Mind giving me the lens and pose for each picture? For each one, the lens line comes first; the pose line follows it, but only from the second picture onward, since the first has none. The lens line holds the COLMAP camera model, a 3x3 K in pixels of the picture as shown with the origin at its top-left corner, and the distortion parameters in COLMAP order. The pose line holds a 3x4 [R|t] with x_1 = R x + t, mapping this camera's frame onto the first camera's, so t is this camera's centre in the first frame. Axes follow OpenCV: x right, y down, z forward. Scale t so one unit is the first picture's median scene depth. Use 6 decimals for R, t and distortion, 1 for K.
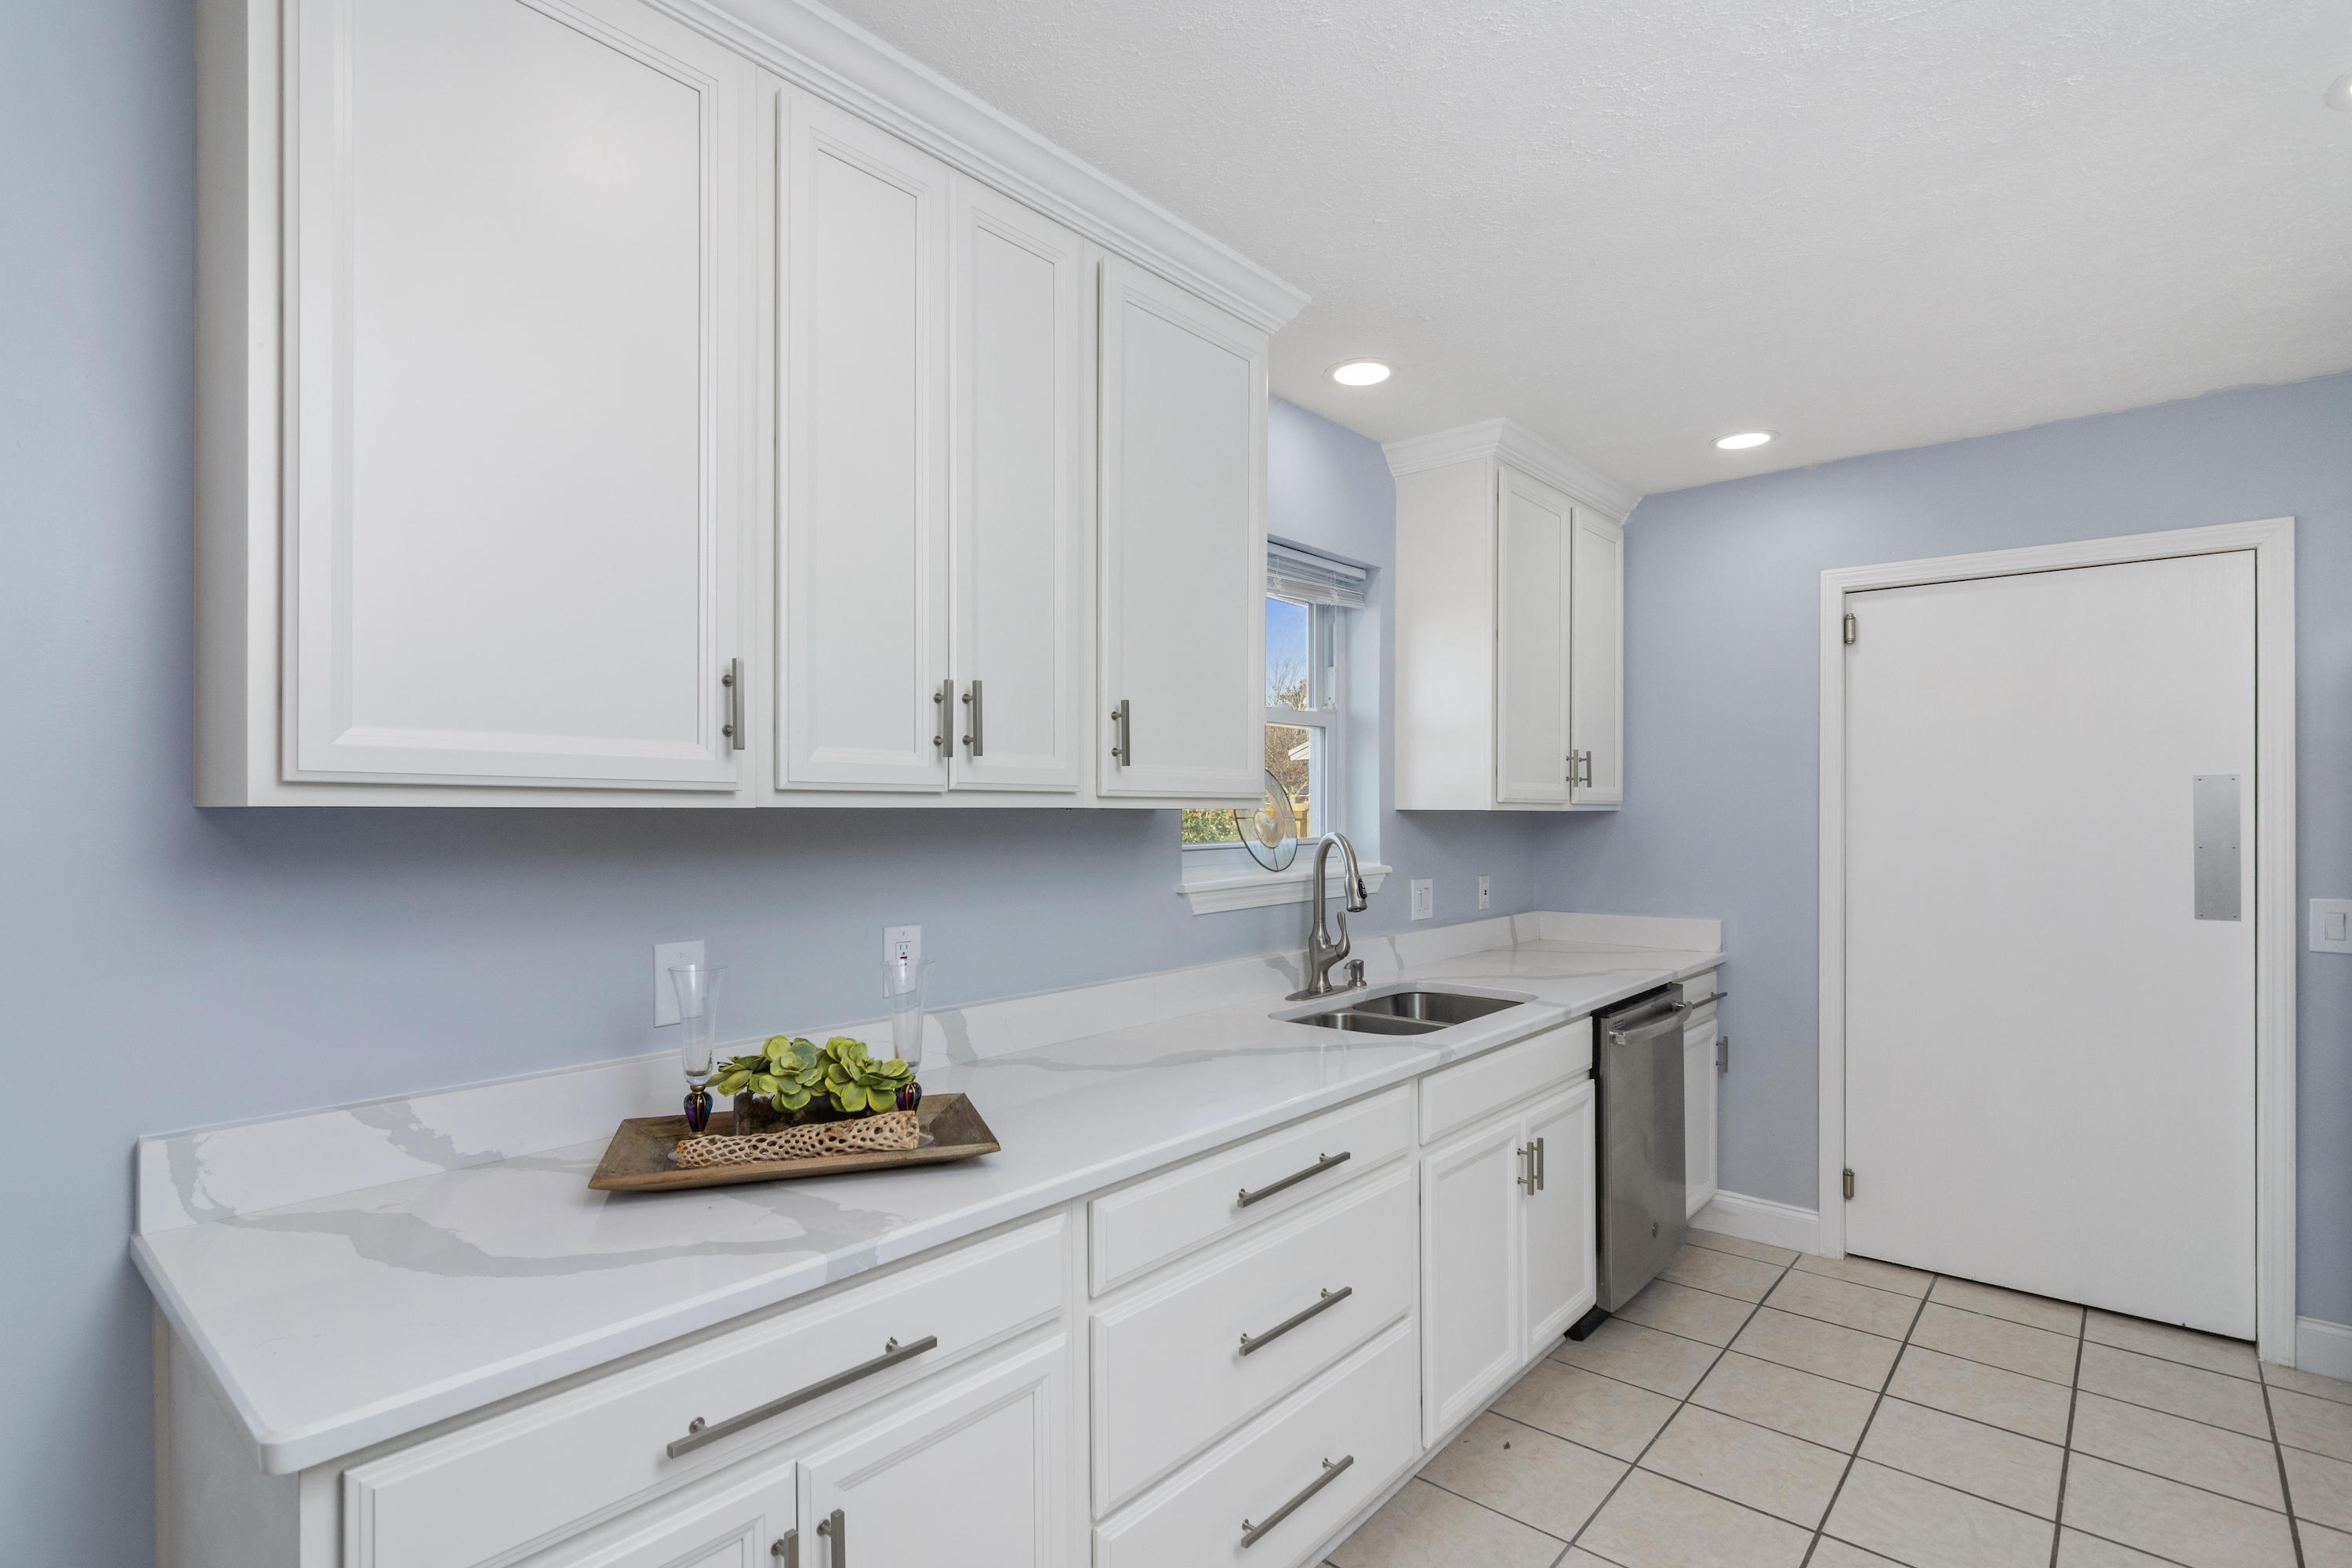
lens RADIAL K [[1136.3, 0, 1110.8], [0, 1136.3, 808.8], [0, 0, 1]] dist [-0.006609, 0.003278]
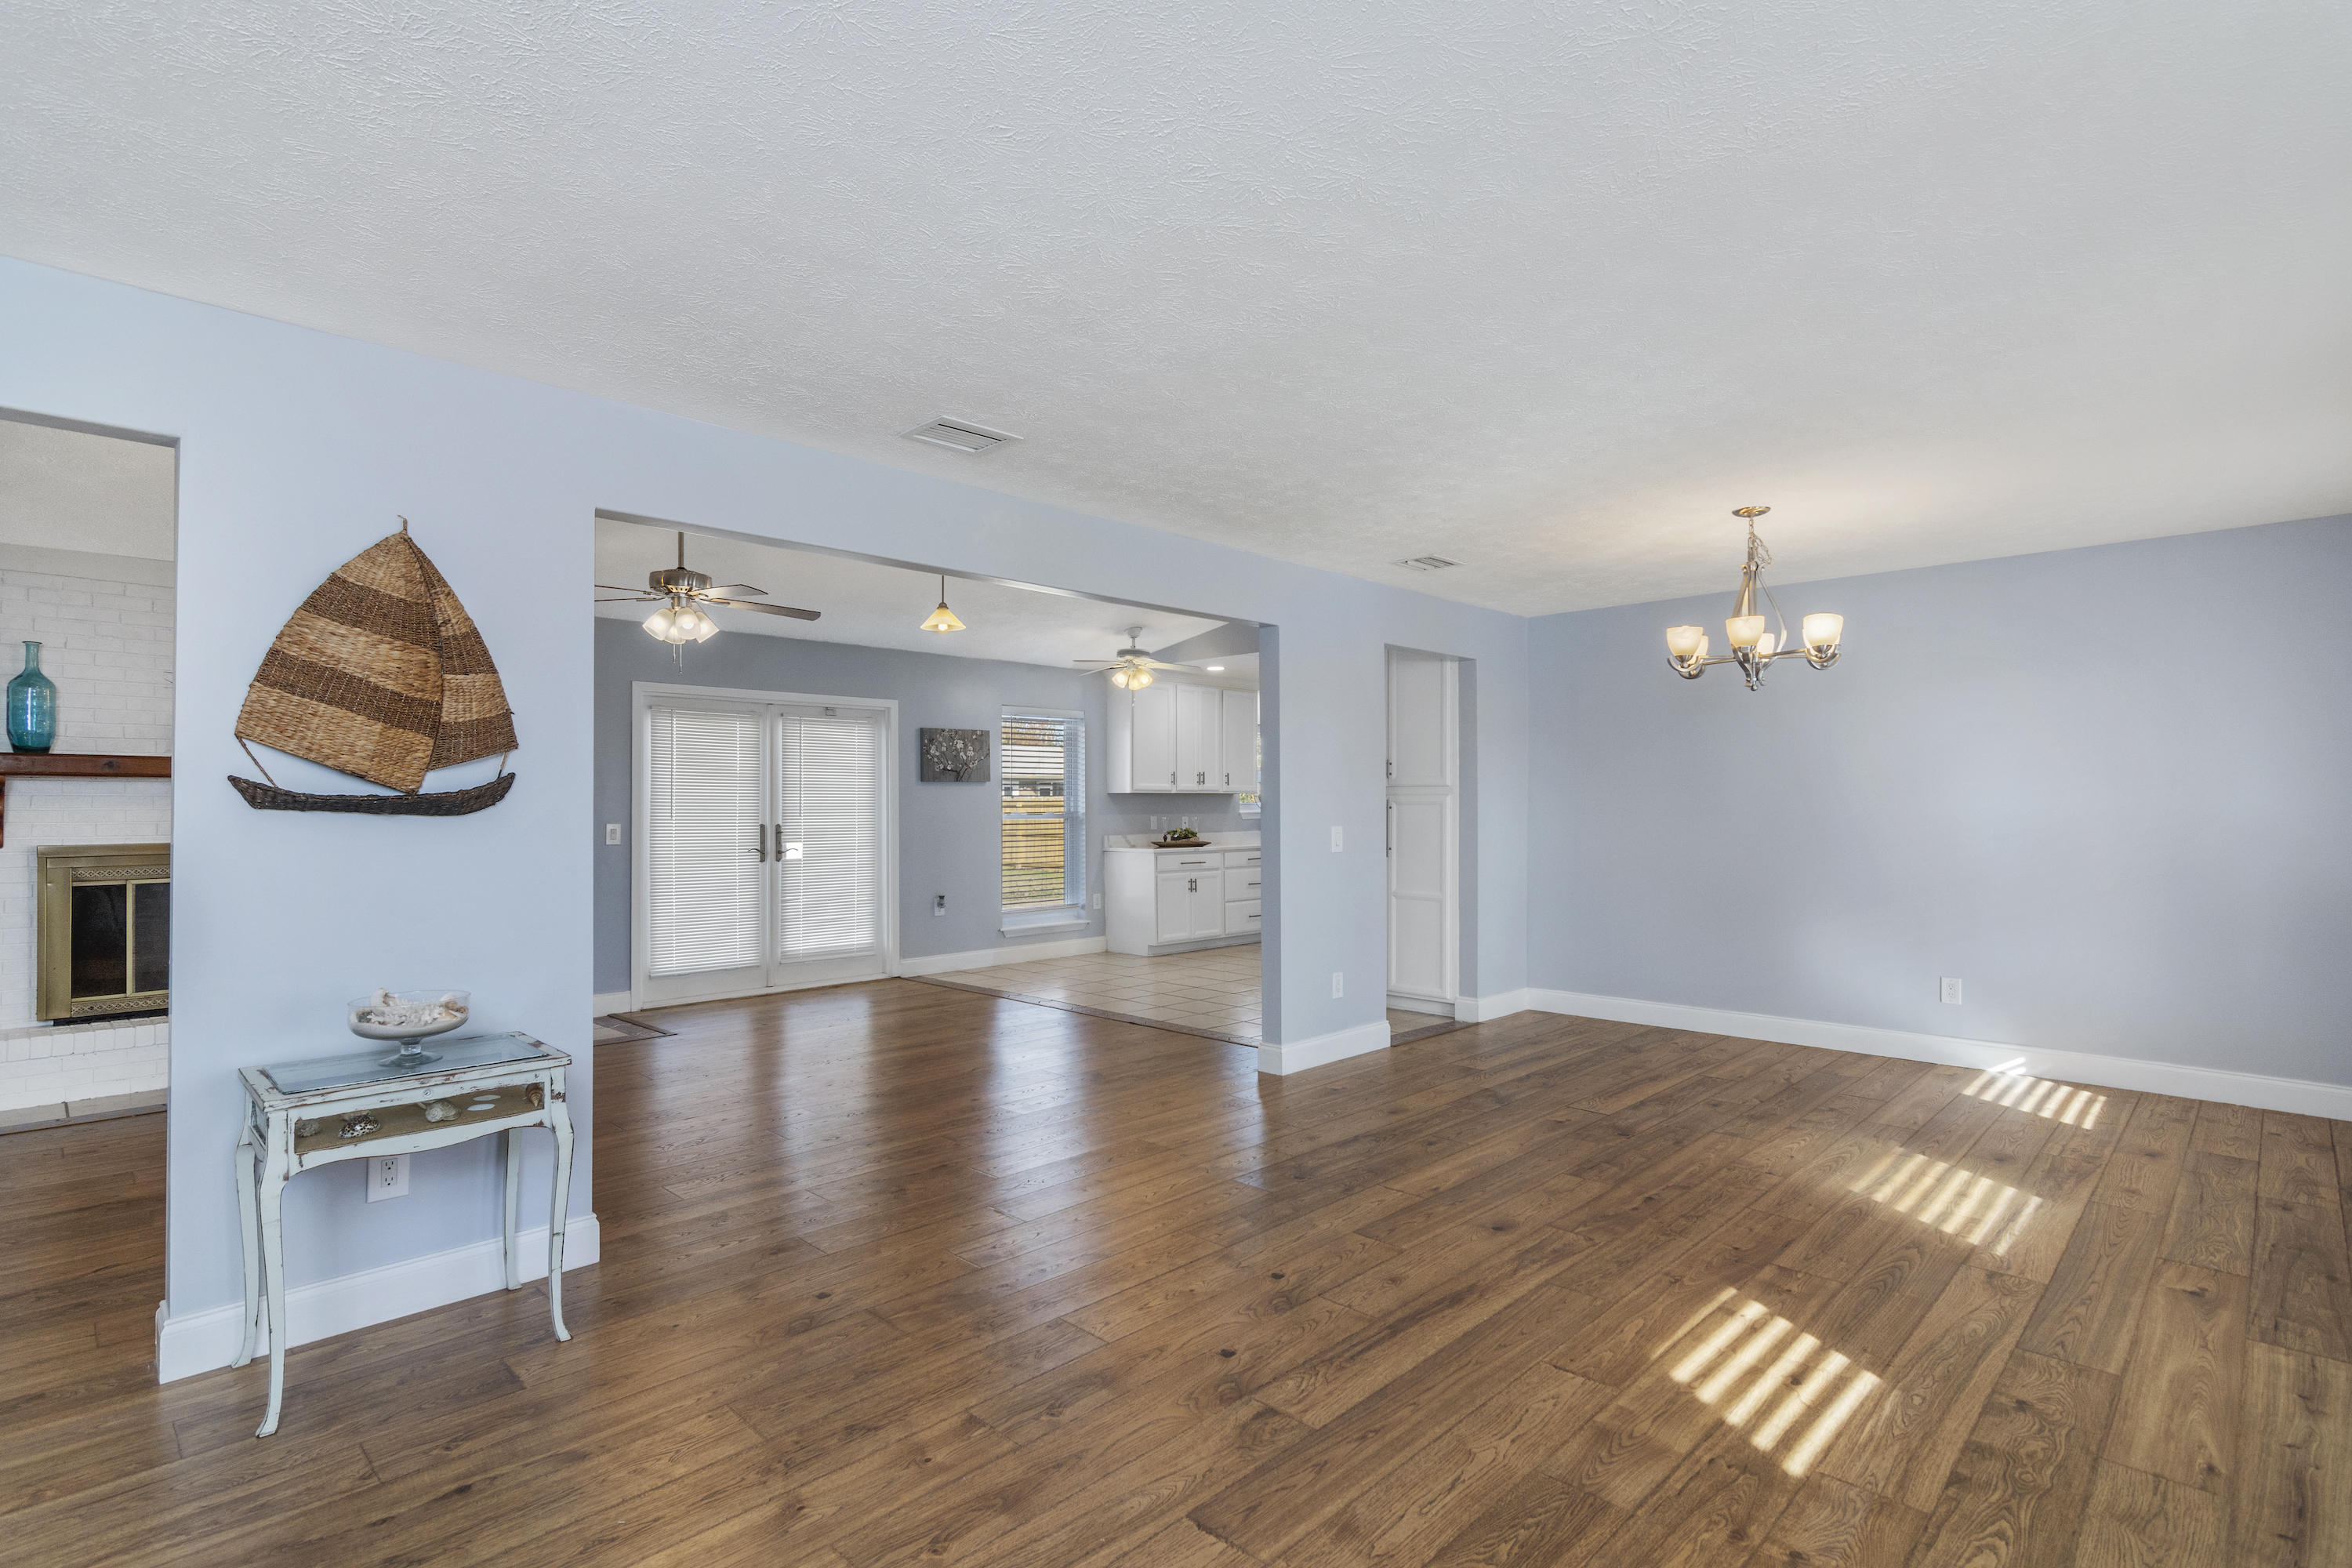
lens RADIAL K [[1136.3, 0, 1160.9], [0, 1136.3, 785.0], [0, 0, 1]] dist [-0.006609, 0.003278]
pose [[0.999405, -0.002859, -0.034364, -0.082934], [0.002401, 0.999908, -0.013355, 0.021326], [0.034399, 0.013264, 0.999320, -2.937876]]
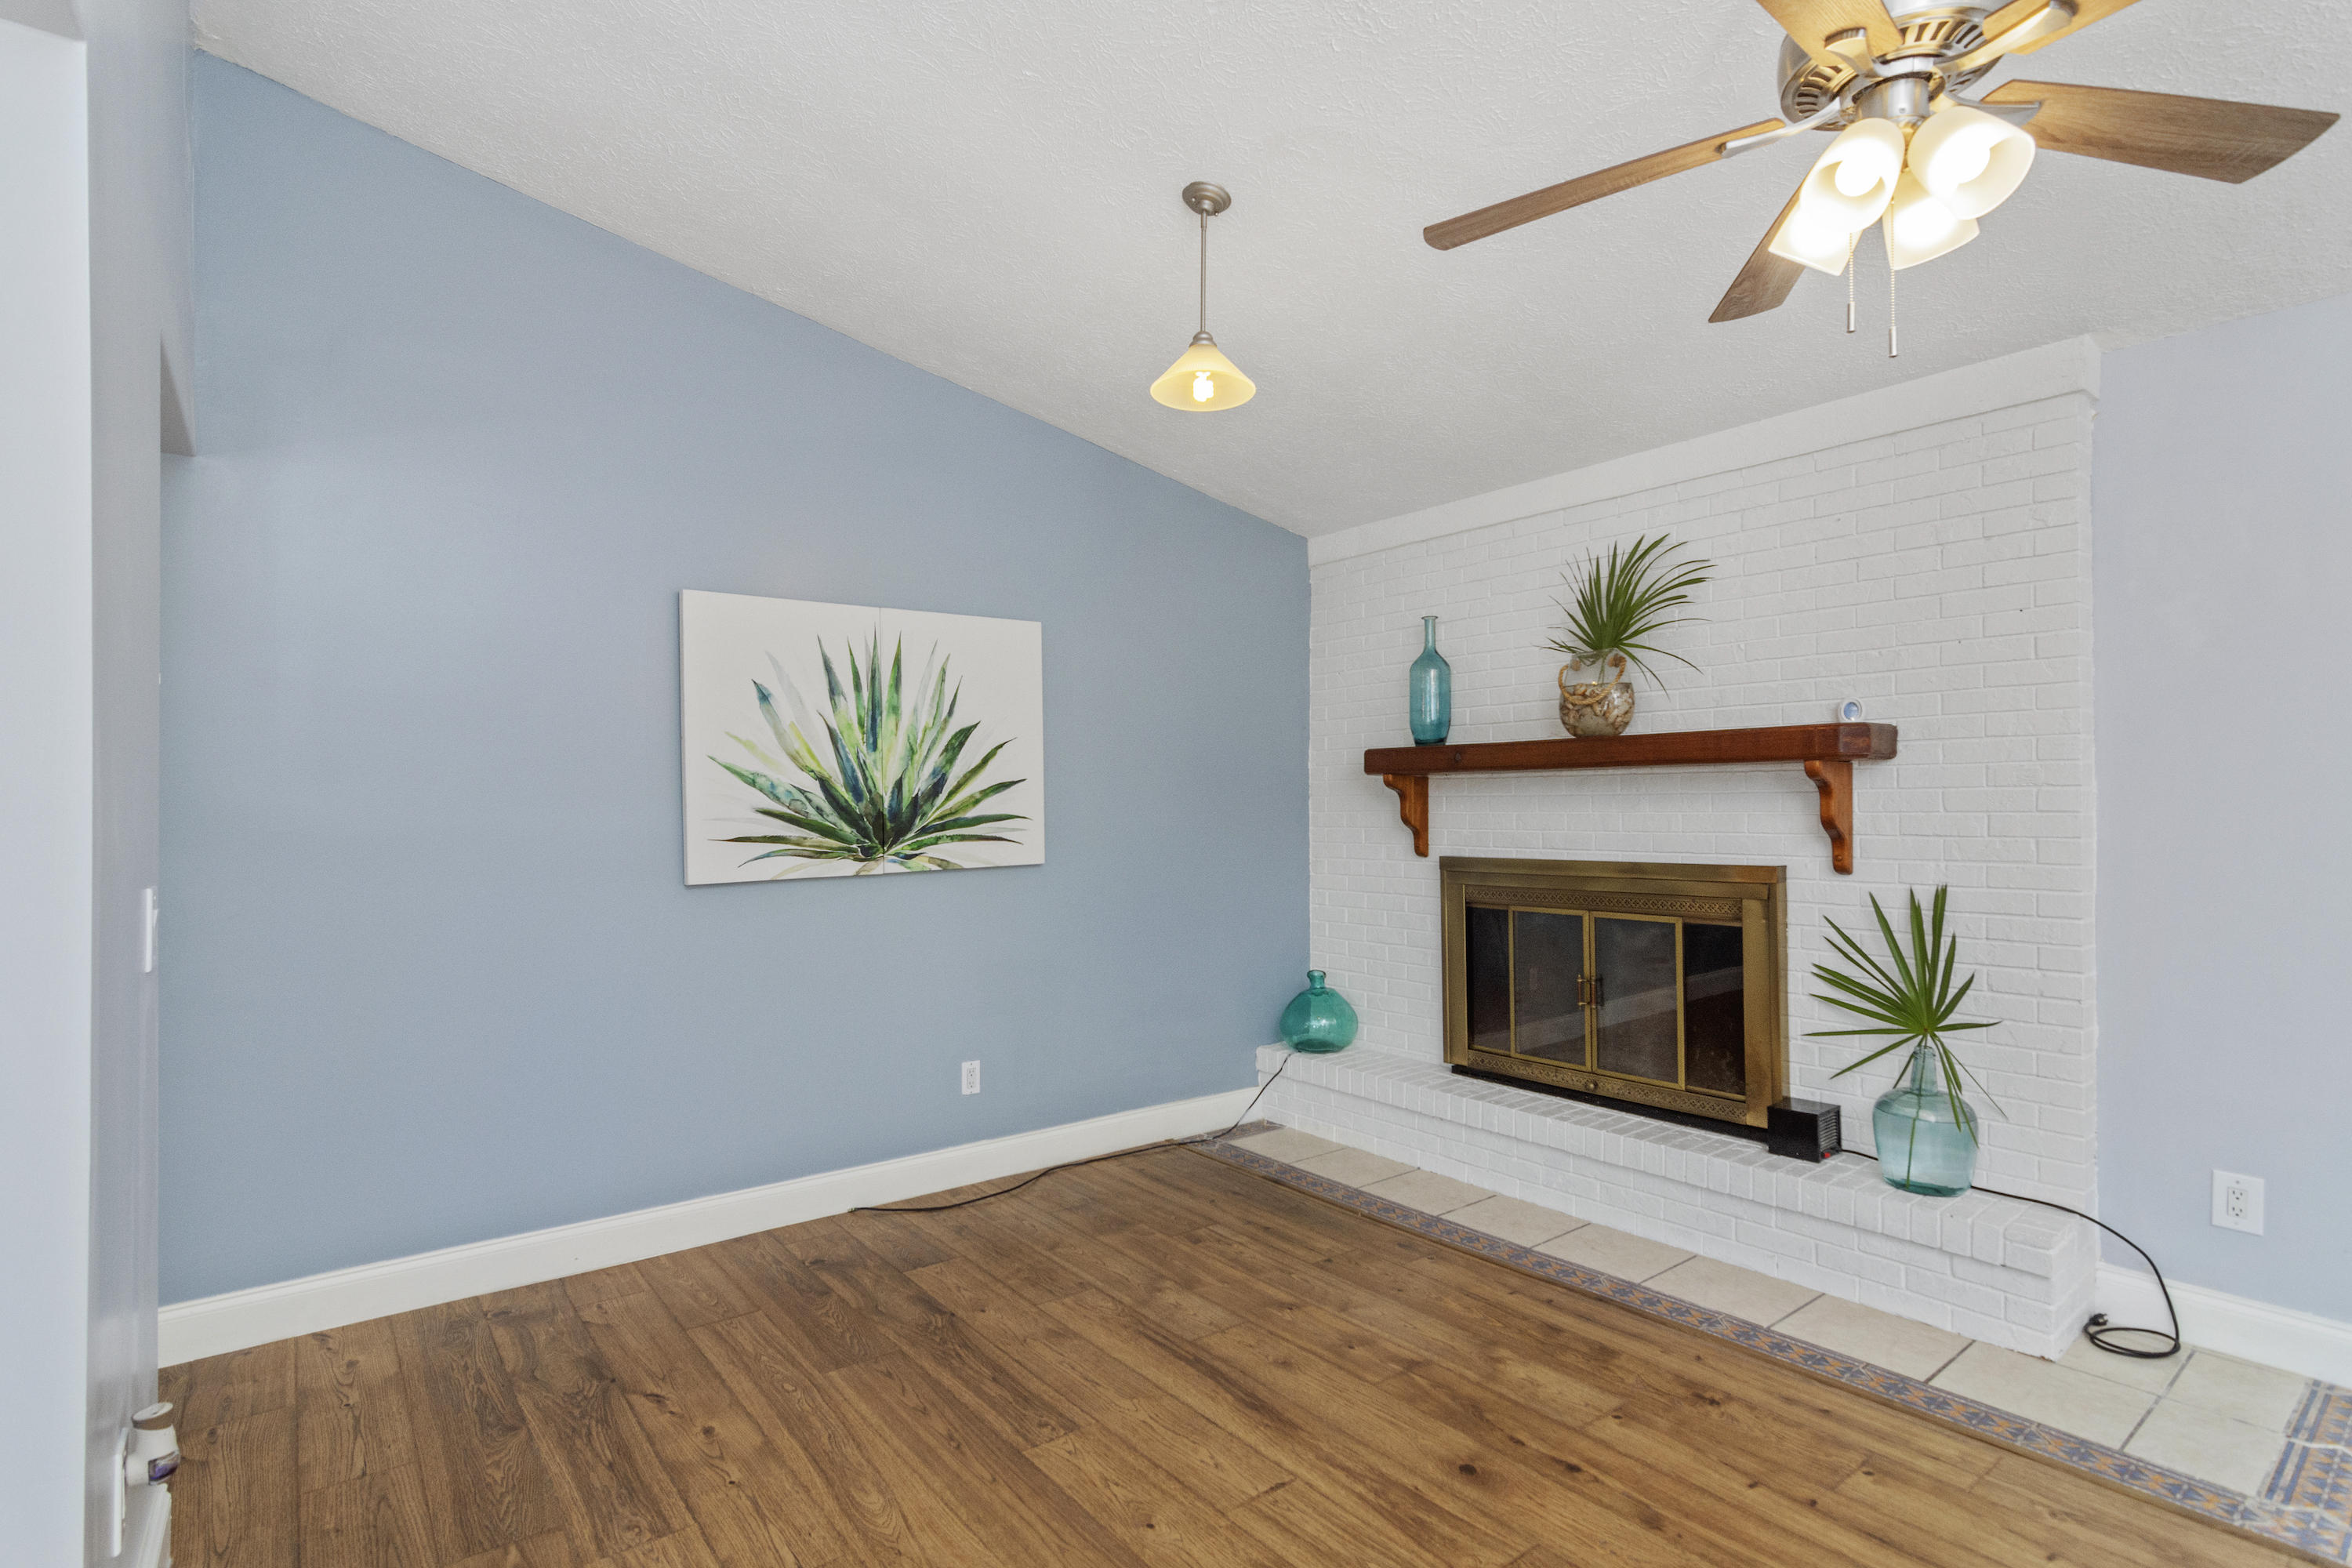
lens RADIAL K [[1136.3, 0, 1194.8], [0, 1136.3, 790.6], [0, 0, 1]] dist [-0.006609, 0.003278]
pose [[-0.146838, -0.016526, -0.989023, -0.349925], [0.000186, 0.999860, -0.016735, 0.028635], [0.989161, -0.002641, -0.146814, -1.355593]]
